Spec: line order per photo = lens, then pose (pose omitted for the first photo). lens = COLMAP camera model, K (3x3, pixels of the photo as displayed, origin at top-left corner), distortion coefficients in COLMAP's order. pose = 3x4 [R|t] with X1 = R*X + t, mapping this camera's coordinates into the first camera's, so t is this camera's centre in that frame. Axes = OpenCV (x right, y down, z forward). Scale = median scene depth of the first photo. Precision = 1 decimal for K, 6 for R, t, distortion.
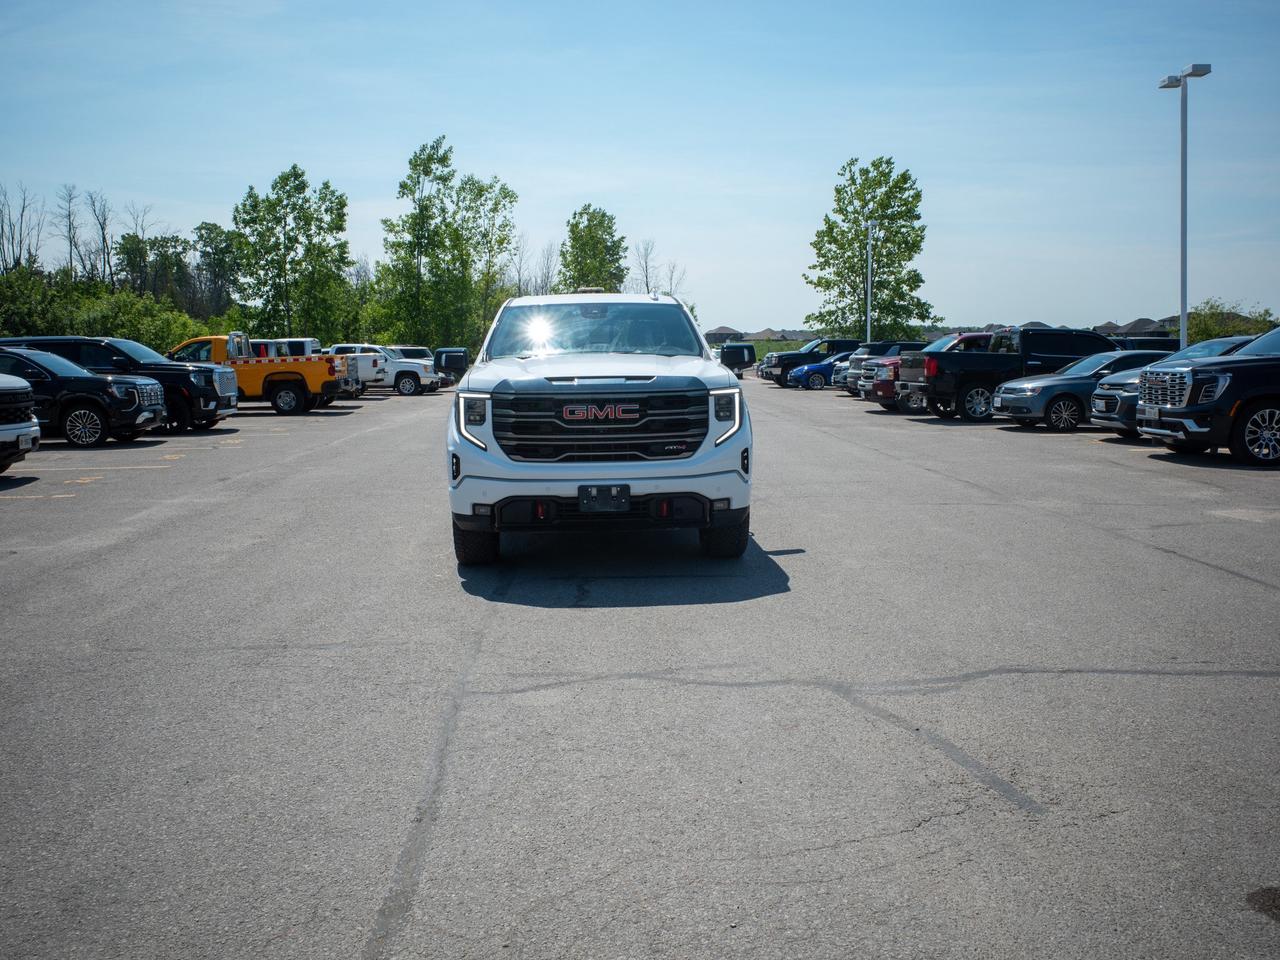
lens RADIAL K [[1135.8, 0, 641.2], [0, 1135.8, 485.6], [0, 0, 1]] dist [-0.063967, 0.068628]
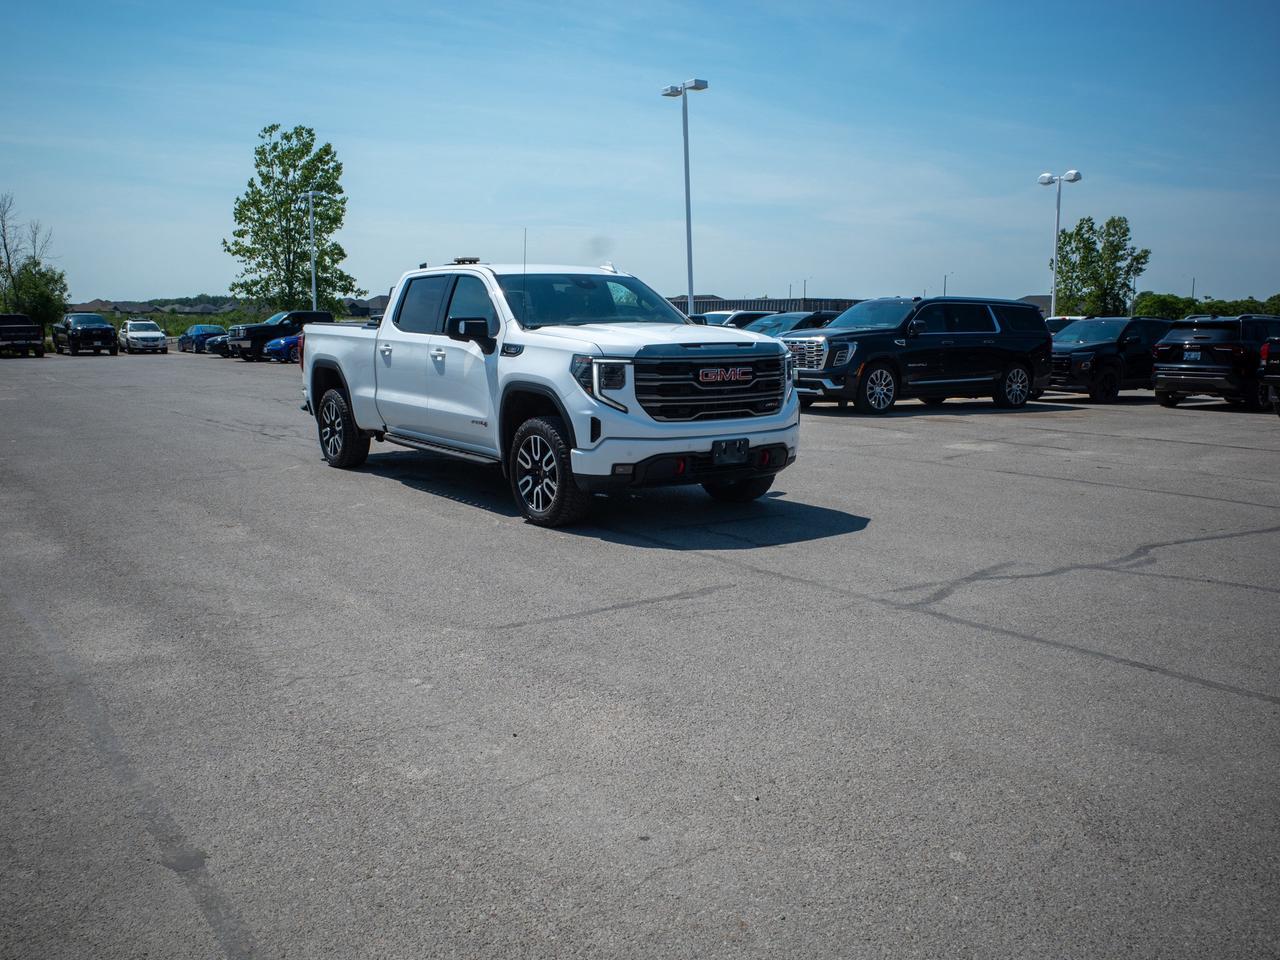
lens RADIAL K [[1135.8, 0, 636.8], [0, 1135.8, 478.6], [0, 0, 1]] dist [-0.063967, 0.068628]
pose [[0.848673, -0.062888, 0.525166, -0.078271], [0.053794, 0.998020, 0.032579, -0.000401], [-0.526175, 0.000602, 0.850376, 0.010702]]
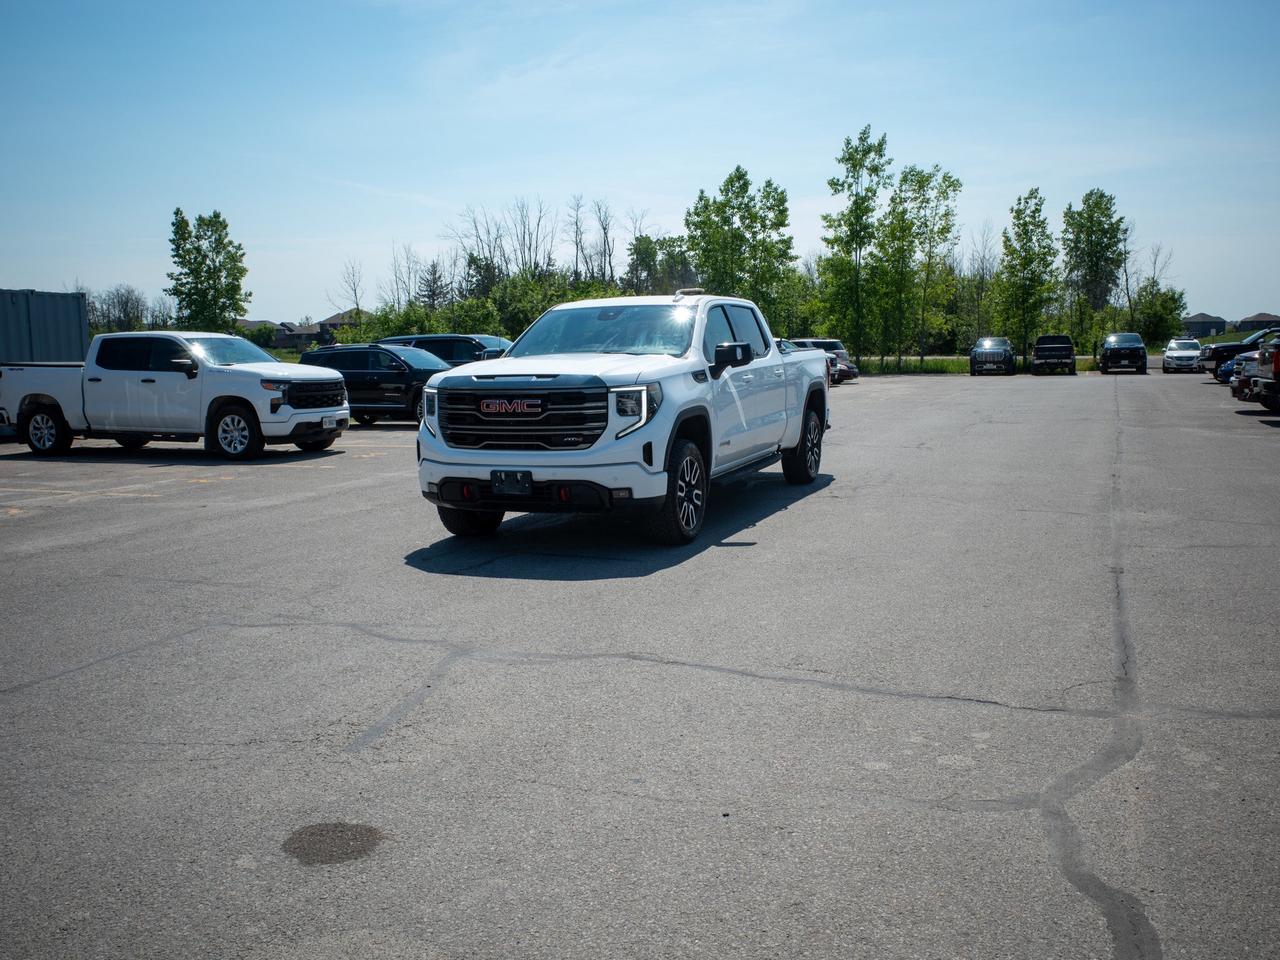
lens RADIAL K [[1135.8, 0, 639.6], [0, 1135.8, 479.6], [0, 0, 1]] dist [-0.063967, 0.068628]
pose [[0.907264, 0.042590, -0.418399, 0.062104], [-0.041458, 0.999071, 0.011800, -0.001142], [0.418513, 0.006641, 0.908187, 0.002892]]
